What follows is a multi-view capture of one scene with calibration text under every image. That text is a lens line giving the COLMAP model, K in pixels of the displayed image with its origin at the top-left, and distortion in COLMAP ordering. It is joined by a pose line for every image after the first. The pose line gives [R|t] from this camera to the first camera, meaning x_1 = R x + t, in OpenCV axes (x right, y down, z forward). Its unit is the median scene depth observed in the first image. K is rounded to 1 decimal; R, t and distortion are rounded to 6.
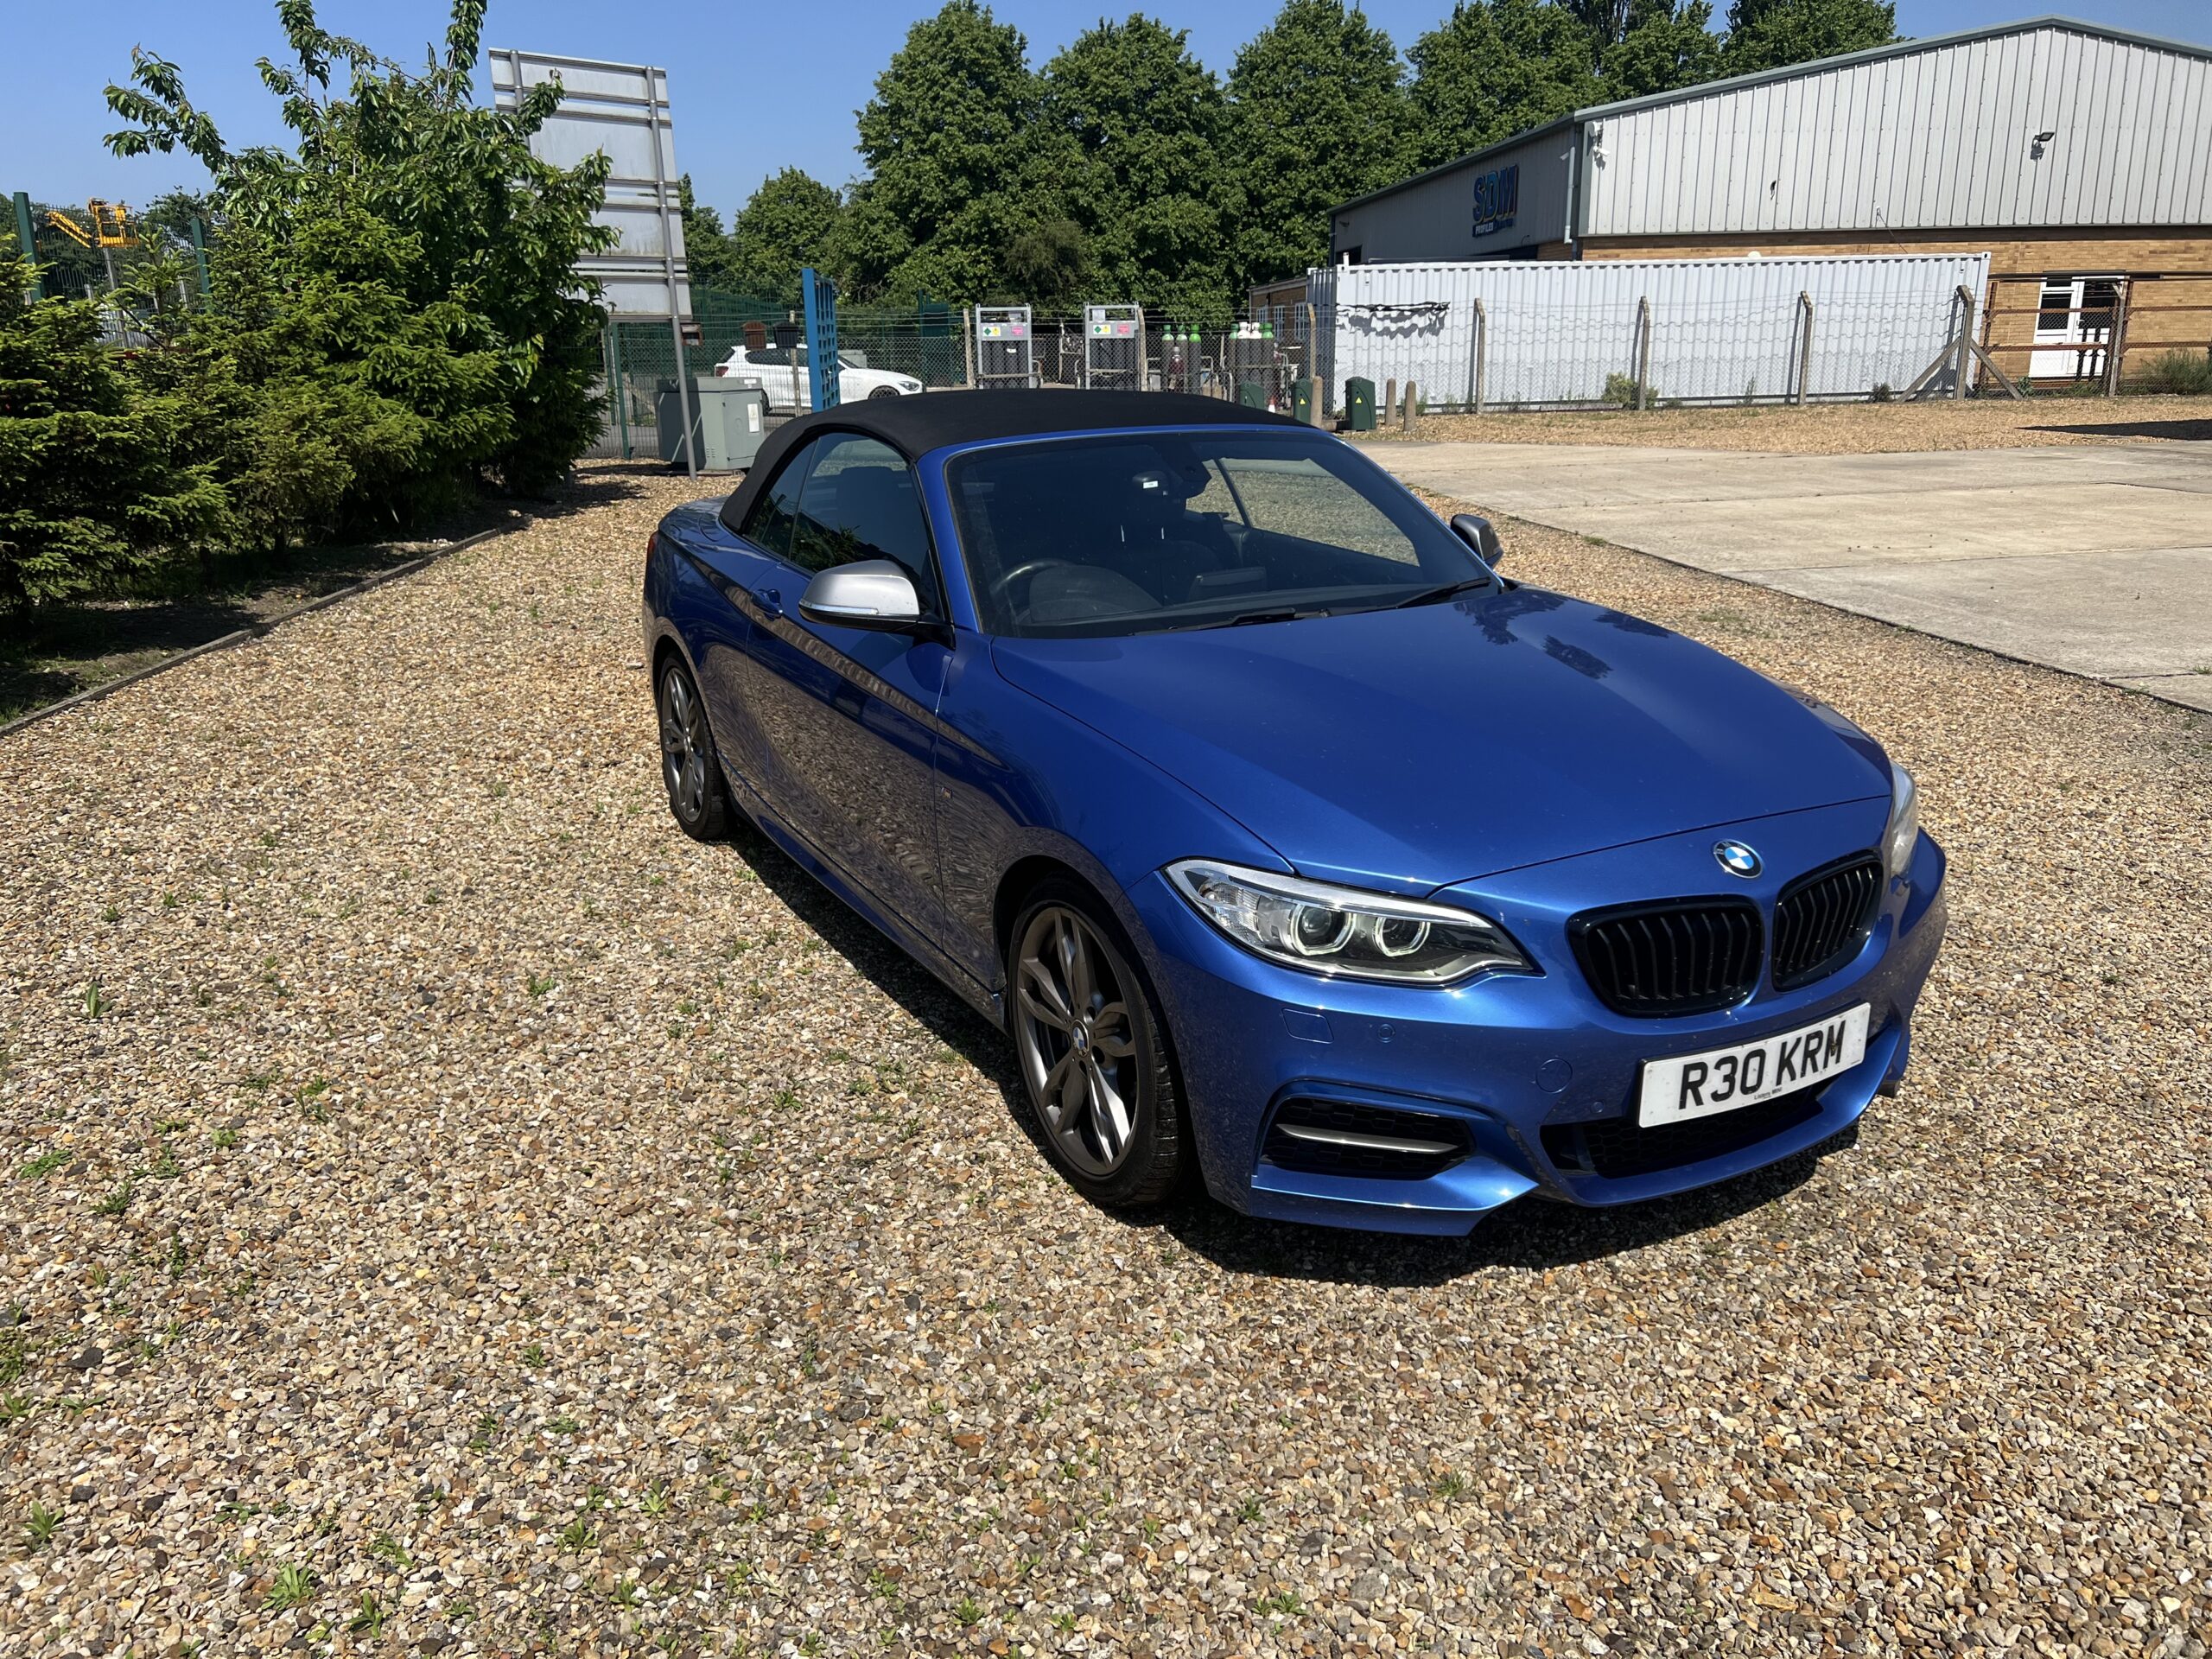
lens RADIAL K [[1670.9, 0, 1111.1], [0, 1670.9, 814.7], [0, 0, 1]] dist [0.050402, -0.060002]
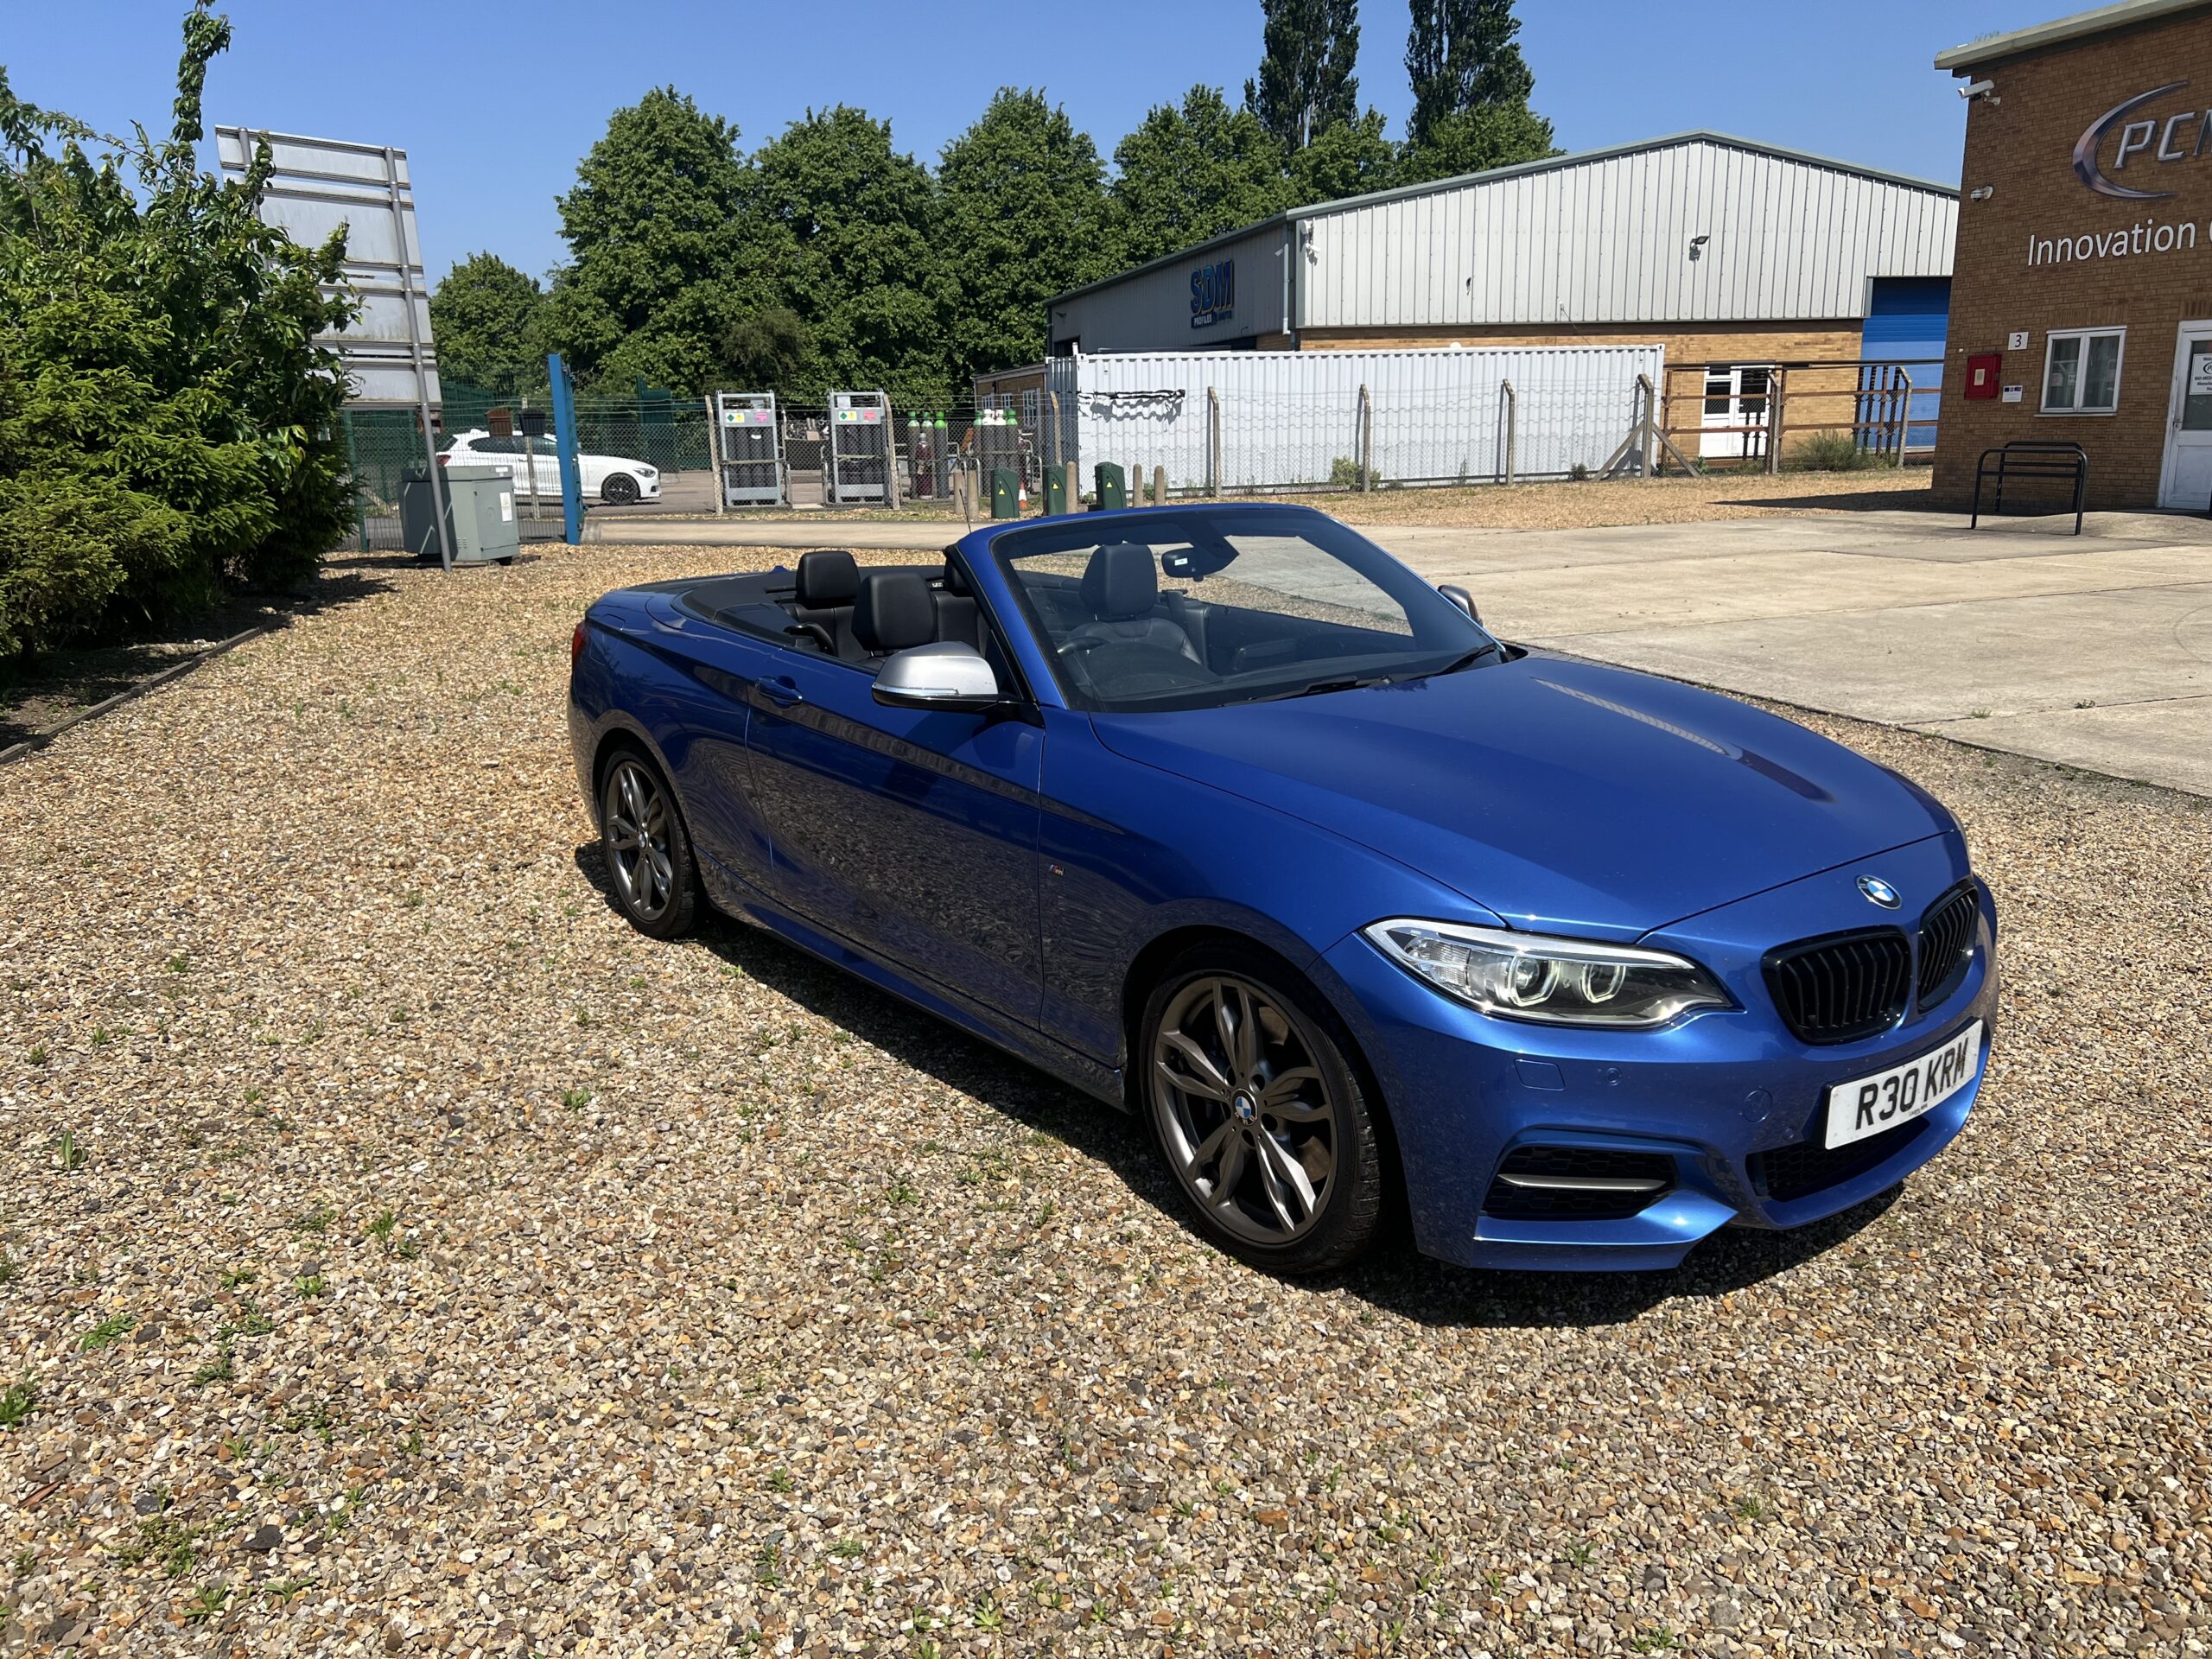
lens RADIAL K [[1670.9, 0, 1114.2], [0, 1670.9, 819.3], [0, 0, 1]] dist [0.050402, -0.060002]
pose [[0.985462, -0.043851, 0.164140, -0.188942], [0.051294, 0.997826, -0.041386, -0.000335], [-0.161968, 0.049204, 0.985569, 0.012043]]
